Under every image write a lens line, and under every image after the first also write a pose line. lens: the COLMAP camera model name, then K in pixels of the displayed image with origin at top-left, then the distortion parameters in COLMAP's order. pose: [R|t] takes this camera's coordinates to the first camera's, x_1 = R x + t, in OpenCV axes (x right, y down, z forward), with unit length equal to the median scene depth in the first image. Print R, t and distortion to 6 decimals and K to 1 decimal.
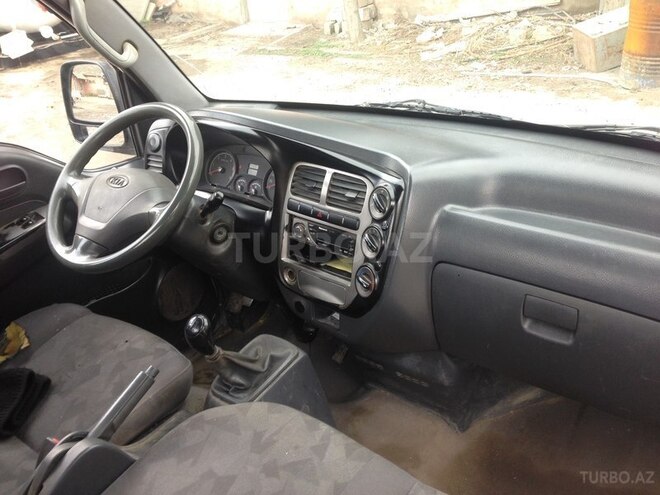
lens RADIAL K [[600.8, 0, 330.0], [0, 600.8, 247.5], [0, 0, 1]] dist [0.153376, -0.263759]
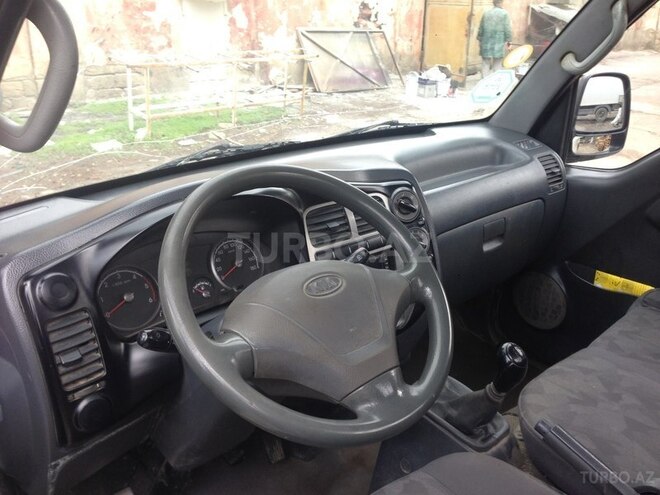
lens RADIAL K [[600.8, 0, 330.0], [0, 600.8, 247.5], [0, 0, 1]] dist [0.153376, -0.263759]
pose [[0.174305, -0.289797, 0.941082, -1.137467], [0.439153, 0.878282, 0.189119, -0.317594], [-0.881341, 0.380314, 0.280354, 0.993992]]
